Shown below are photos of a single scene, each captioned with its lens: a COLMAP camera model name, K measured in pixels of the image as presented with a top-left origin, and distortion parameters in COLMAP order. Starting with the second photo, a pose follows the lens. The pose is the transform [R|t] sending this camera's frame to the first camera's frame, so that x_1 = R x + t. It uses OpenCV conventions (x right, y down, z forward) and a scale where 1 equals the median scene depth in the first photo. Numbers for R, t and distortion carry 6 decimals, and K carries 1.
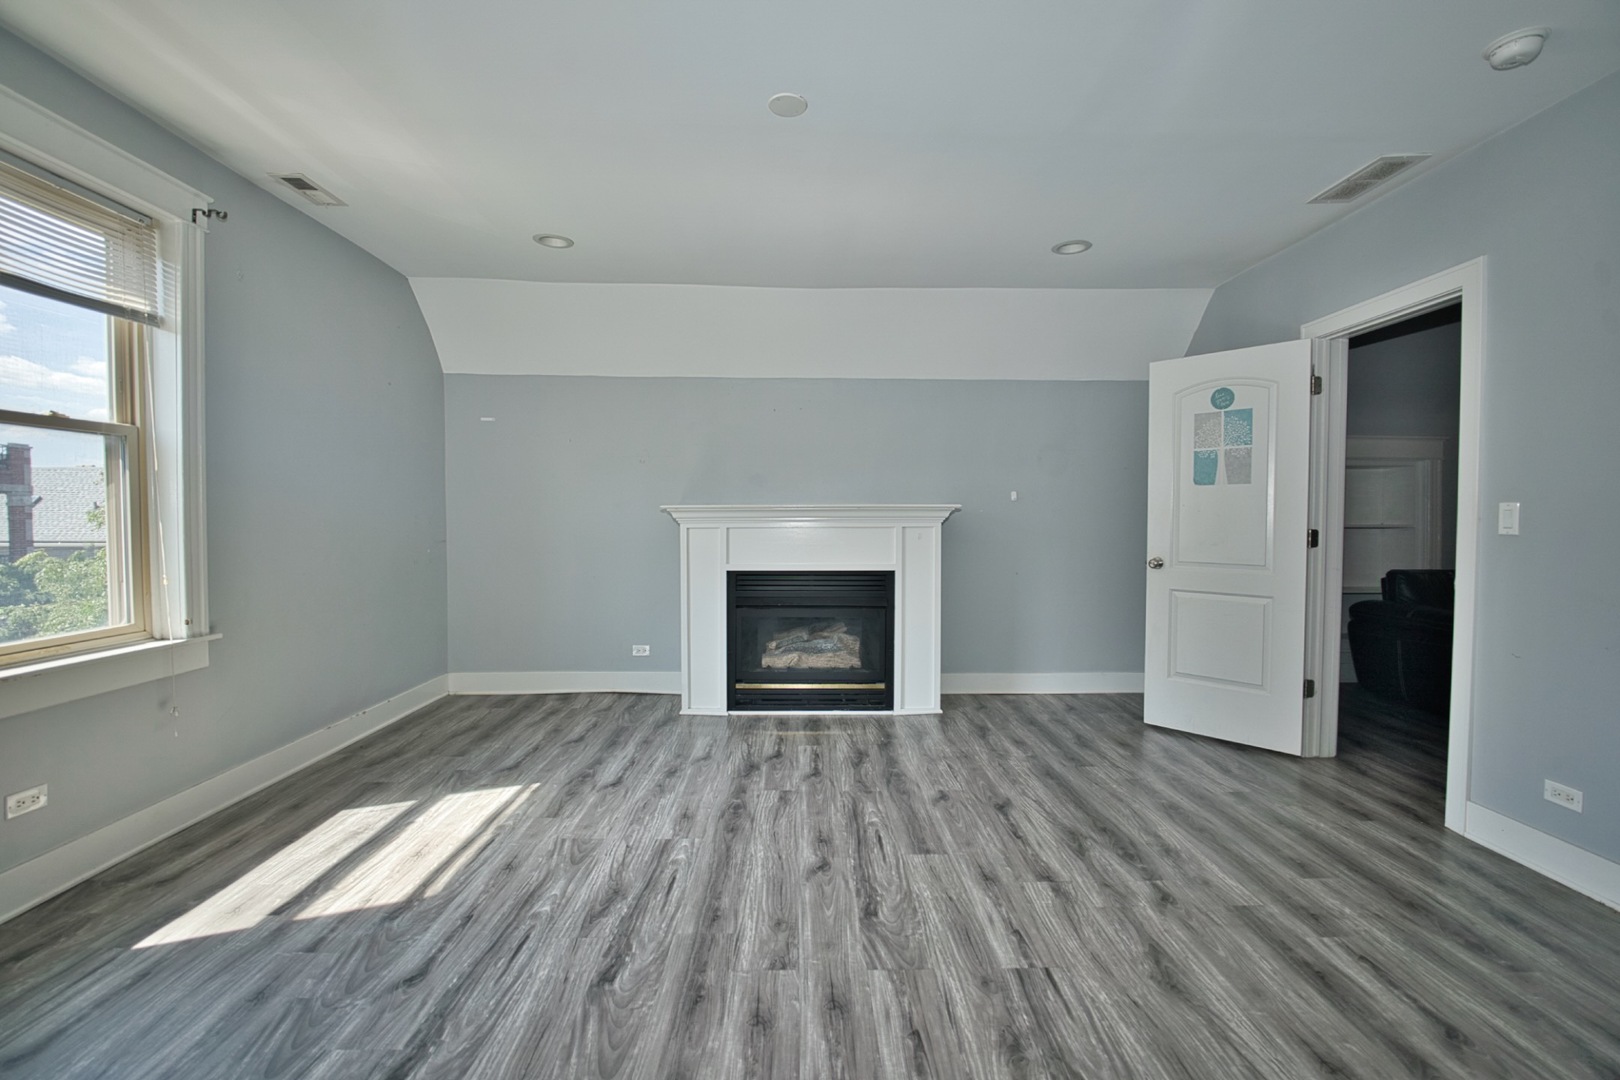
lens RADIAL K [[701.9, 0, 809.8], [0, 701.9, 538.0], [0, 0, 1]] dist [-0.019922, 0.004021]
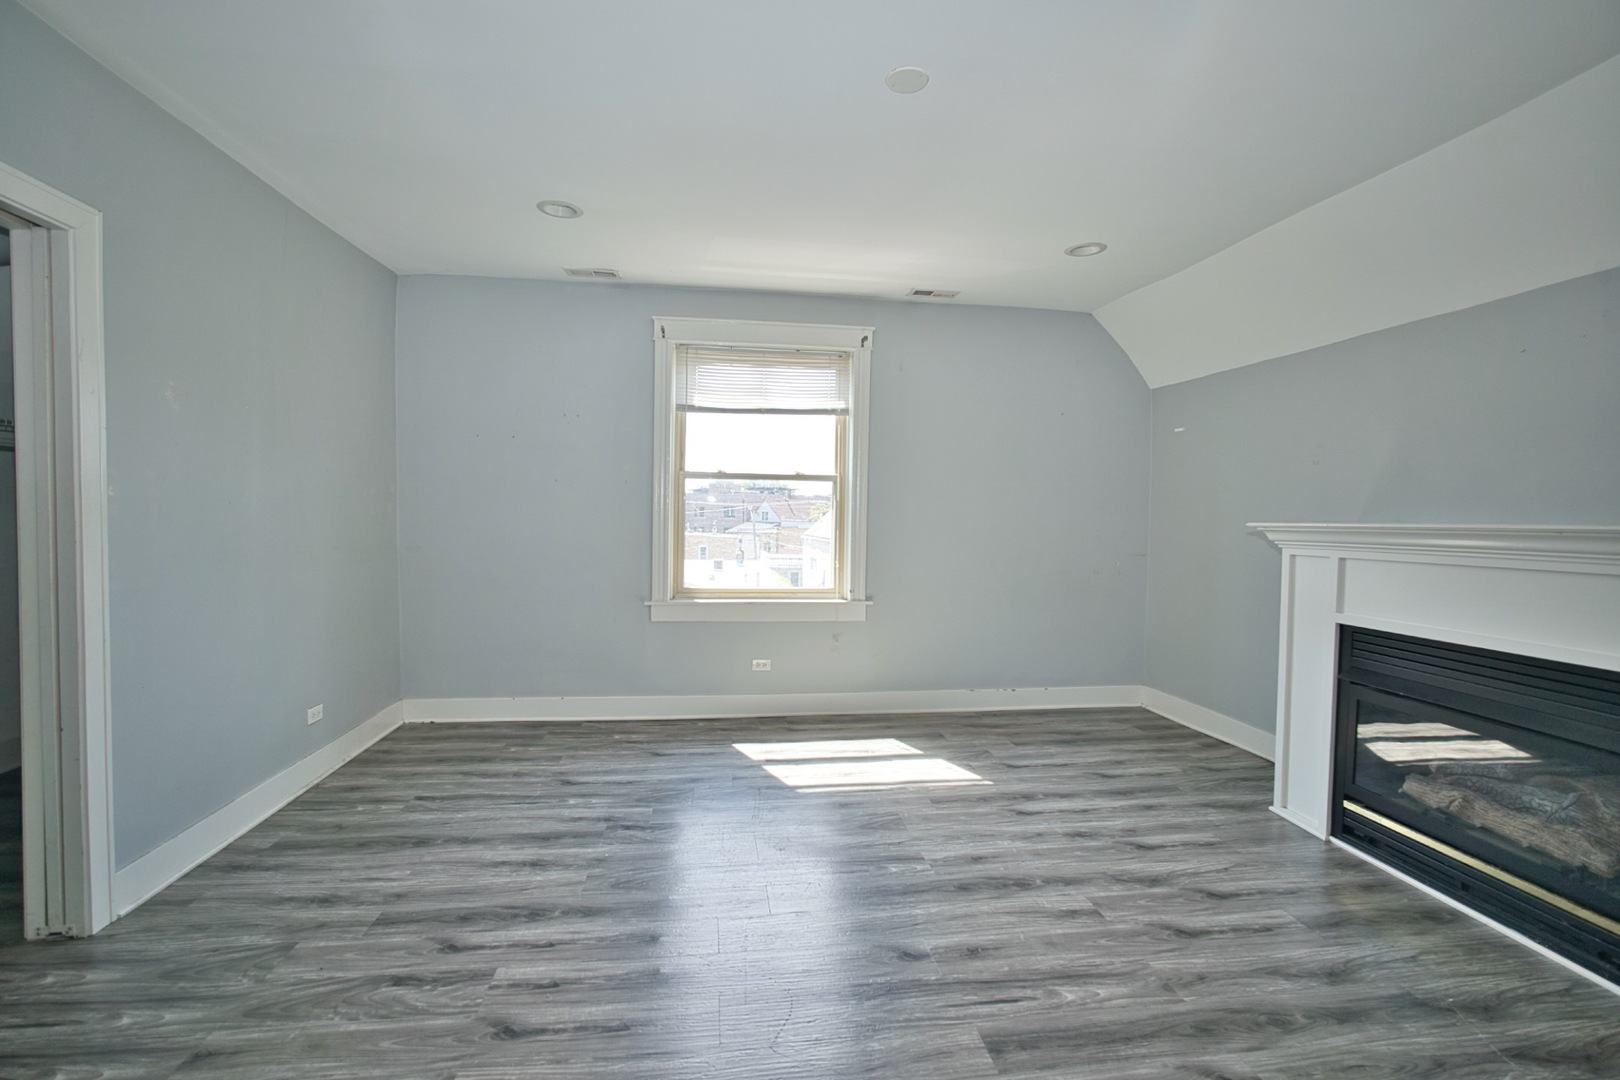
lens RADIAL K [[701.9, 0, 809.5], [0, 701.9, 535.5], [0, 0, 1]] dist [-0.019922, 0.004021]
pose [[0.127398, 0.029208, -0.991422, 0.628320], [-0.045383, 0.998691, 0.023590, -0.039115], [0.990813, 0.041988, 0.128557, 0.573305]]
